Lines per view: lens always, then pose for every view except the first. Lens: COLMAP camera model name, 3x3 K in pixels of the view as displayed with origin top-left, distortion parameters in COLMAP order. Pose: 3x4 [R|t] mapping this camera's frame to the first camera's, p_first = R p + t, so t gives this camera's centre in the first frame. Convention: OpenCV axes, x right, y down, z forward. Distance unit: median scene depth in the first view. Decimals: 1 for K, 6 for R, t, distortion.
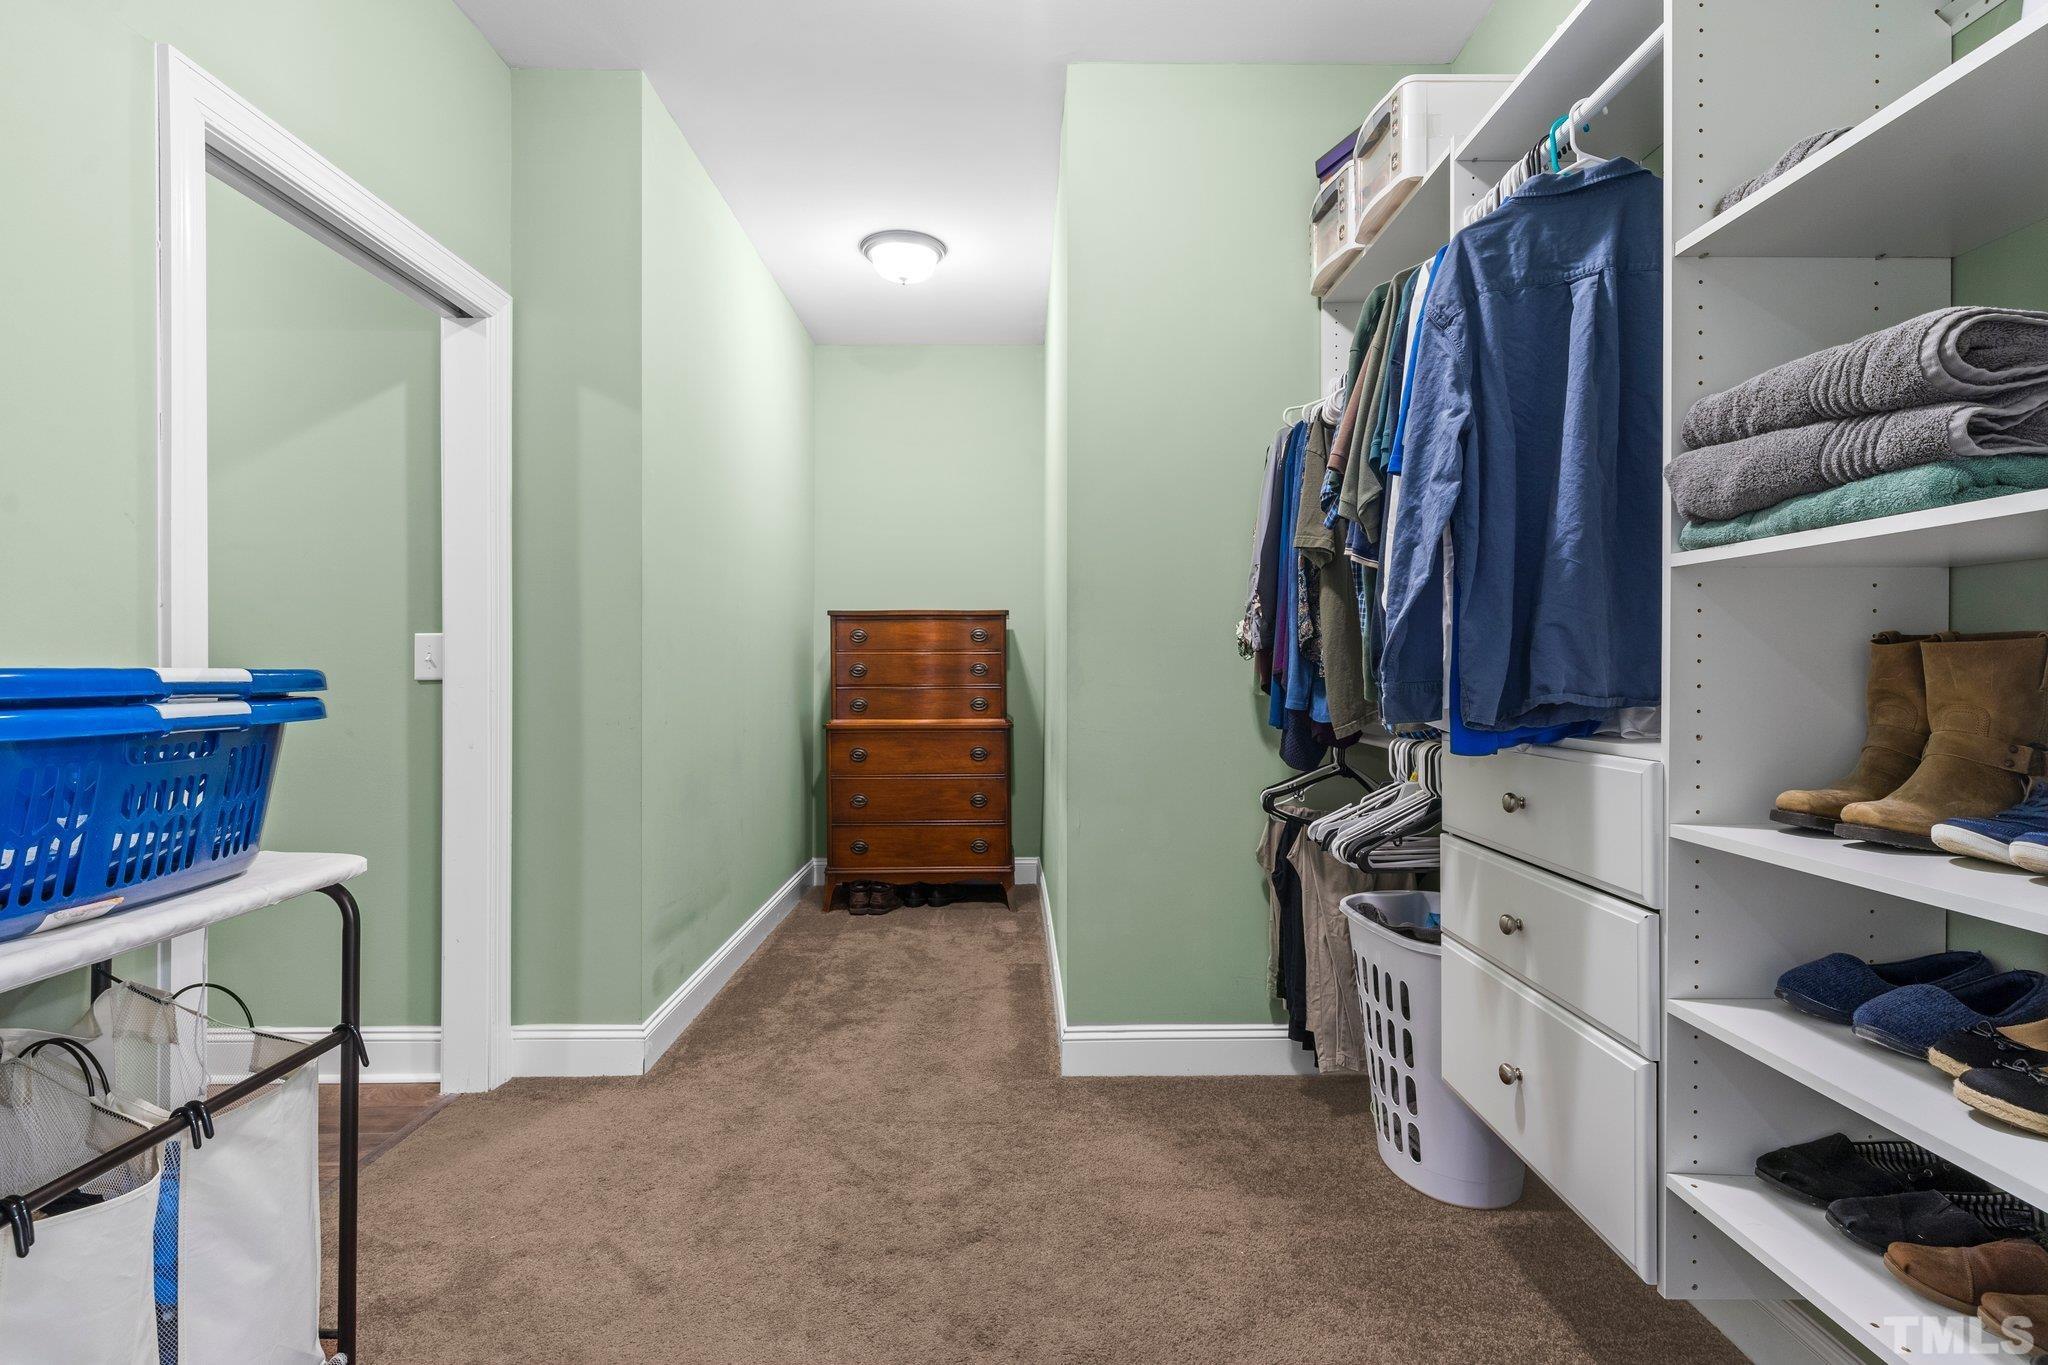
lens RADIAL K [[981.6, 0, 1029.5], [0, 981.6, 671.8], [0, 0, 1]] dist [0.000387, 0.001472]
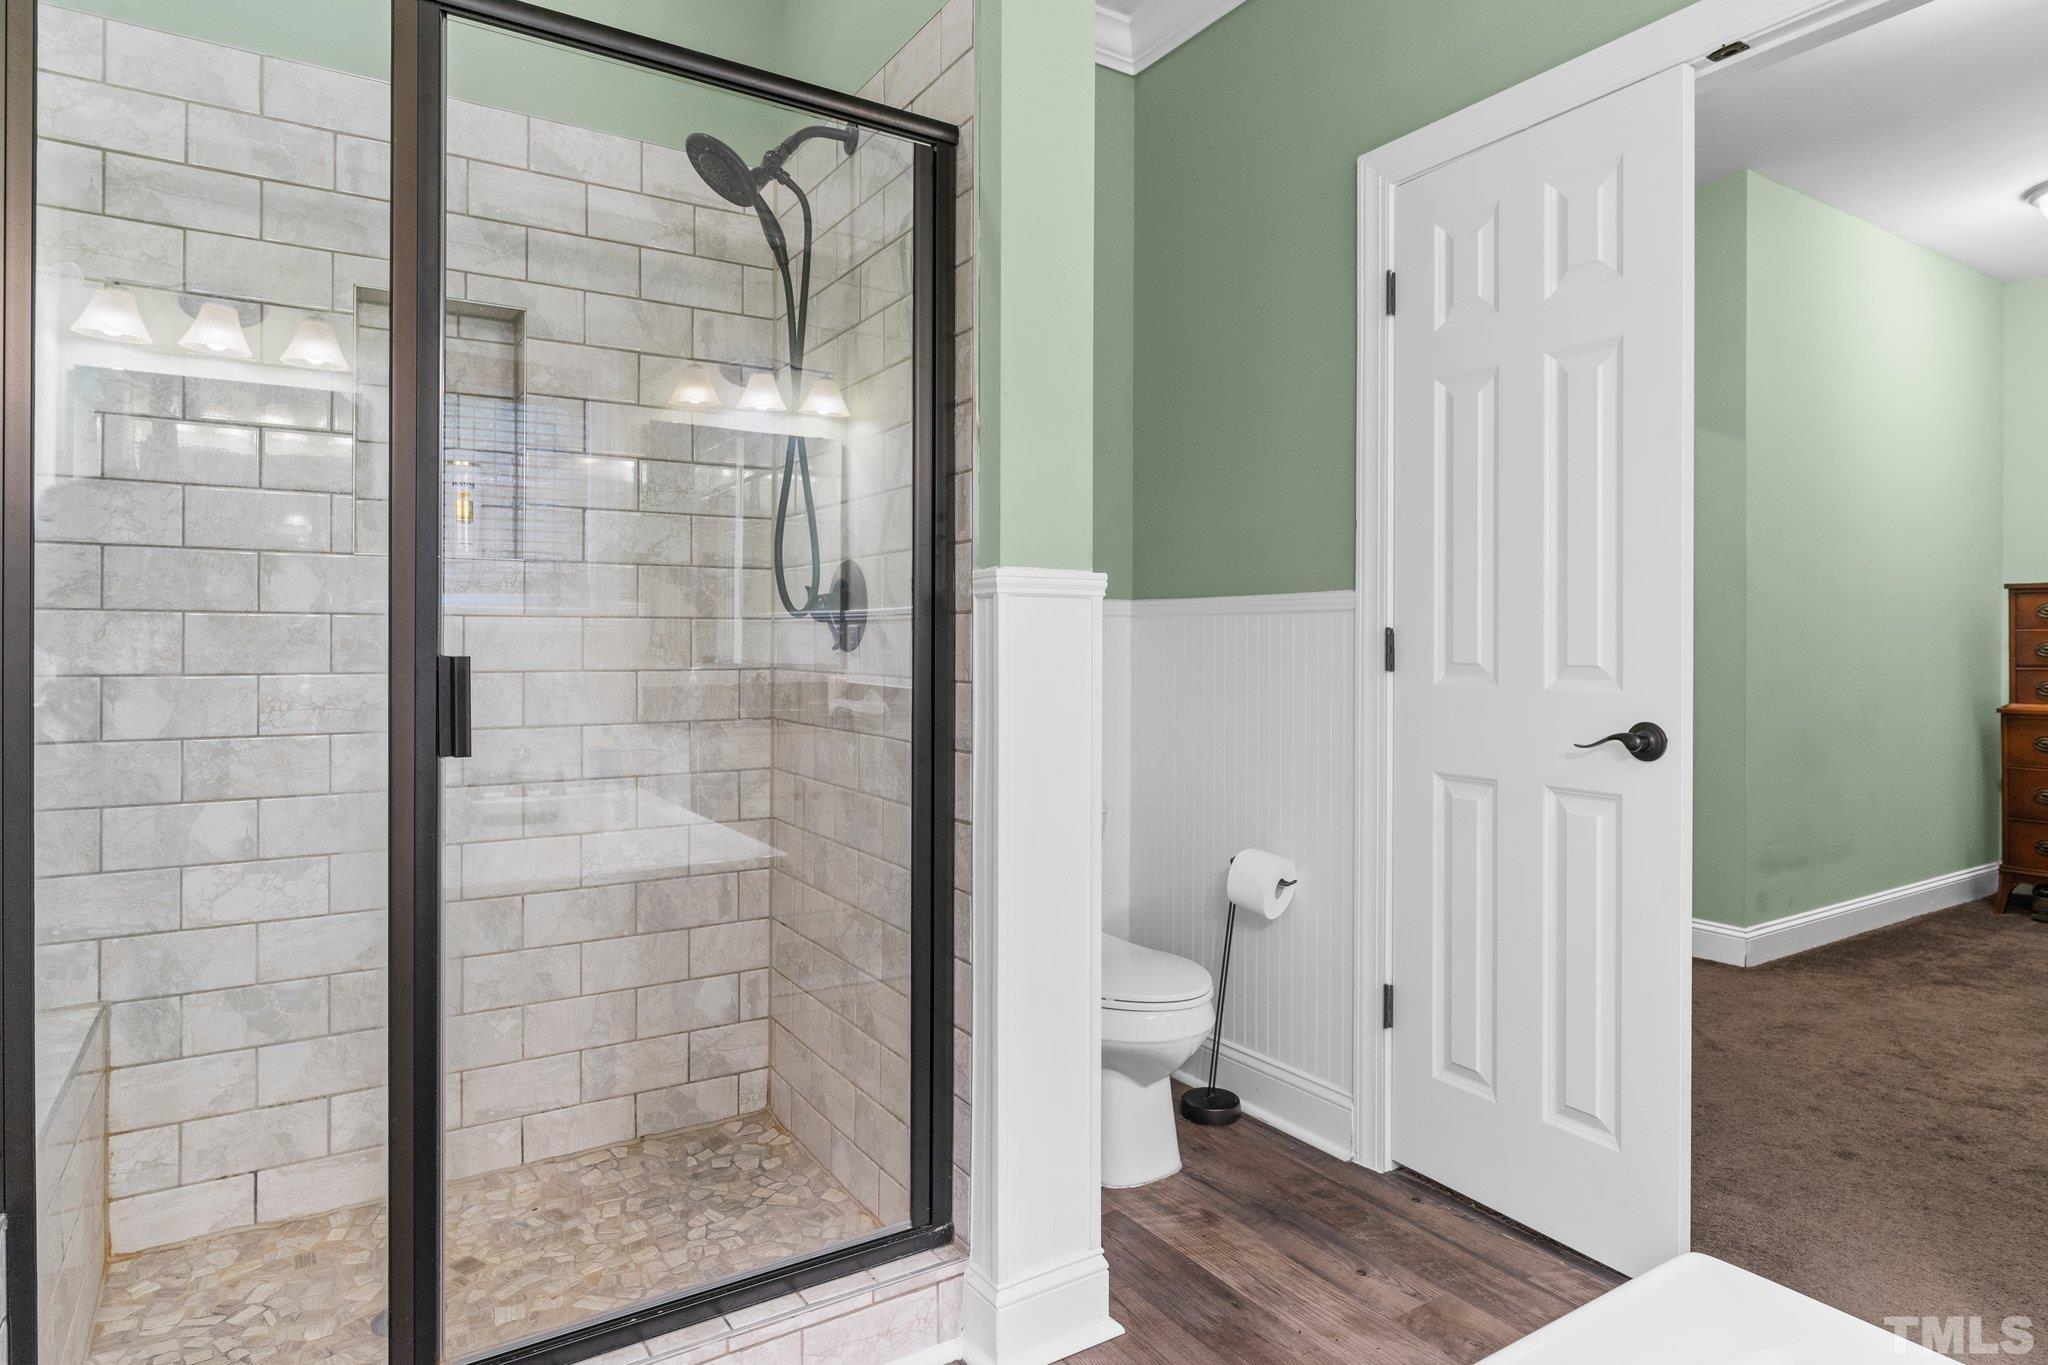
lens RADIAL K [[1147.1, 0, 1027.9], [0, 1147.1, 664.4], [0, 0, 1]] dist [-0.006753, -0.001113]
pose [[0.523535, 0.003754, -0.851996, 0.233314], [0.001060, 0.999987, 0.005058, 0.006381], [0.852004, -0.003551, 0.523524, -0.346065]]
